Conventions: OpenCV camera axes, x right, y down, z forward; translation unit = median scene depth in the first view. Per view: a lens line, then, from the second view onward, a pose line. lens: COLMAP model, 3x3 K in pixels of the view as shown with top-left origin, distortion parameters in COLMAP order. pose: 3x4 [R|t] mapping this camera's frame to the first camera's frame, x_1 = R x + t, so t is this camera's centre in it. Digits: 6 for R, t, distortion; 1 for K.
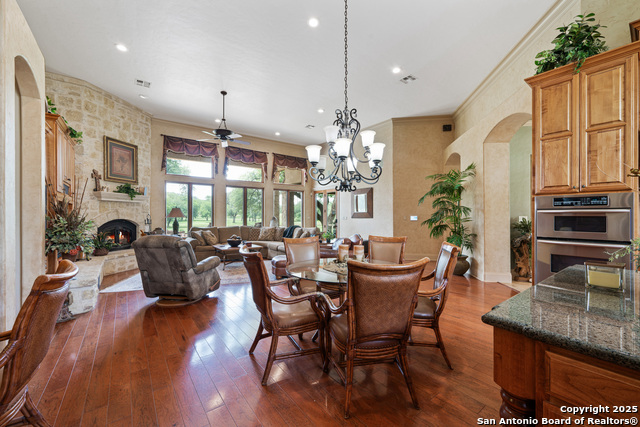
lens RADIAL K [[256.8, 0, 329.5], [0, 256.8, 215.8], [0, 0, 1]] dist [-0.001127, -0.000017]
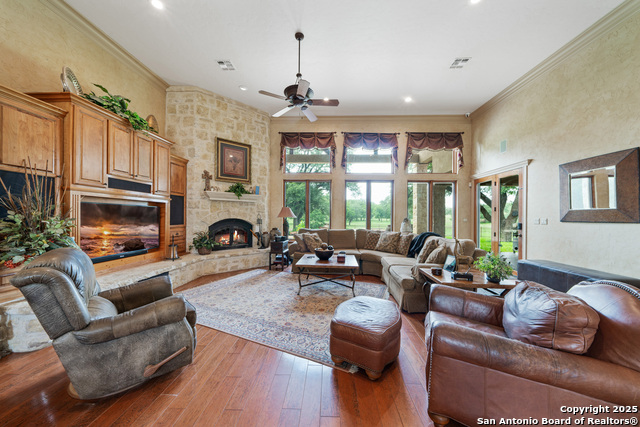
lens RADIAL K [[219.8, 0, 320.8], [0, 219.8, 216.1], [0, 0, 1]] dist [-0.007473, -0.000100]
pose [[0.757111, 0.004043, -0.653273, 0.014900], [-0.007202, 0.999972, -0.002158, 0.002791], [0.653246, 0.006339, 0.757119, 0.624990]]
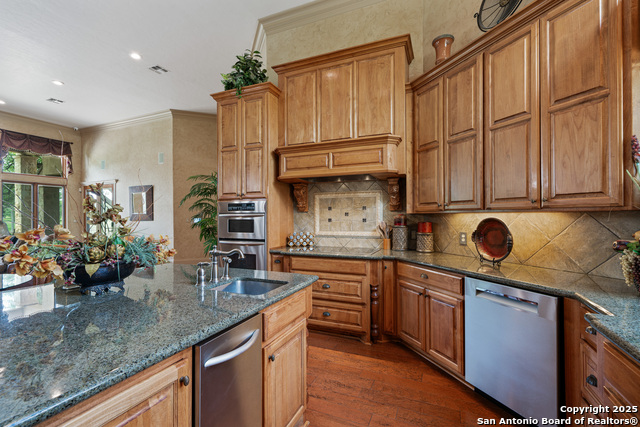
lens RADIAL K [[280.8, 0, 323.5], [0, 280.8, 215.0], [0, 0, 1]] dist [0.001431, 0.000250]
pose [[0.881349, -0.002224, 0.472460, 0.339323], [0.004435, 0.999984, -0.003565, -0.006820], [-0.472444, 0.005238, 0.881345, -0.153227]]
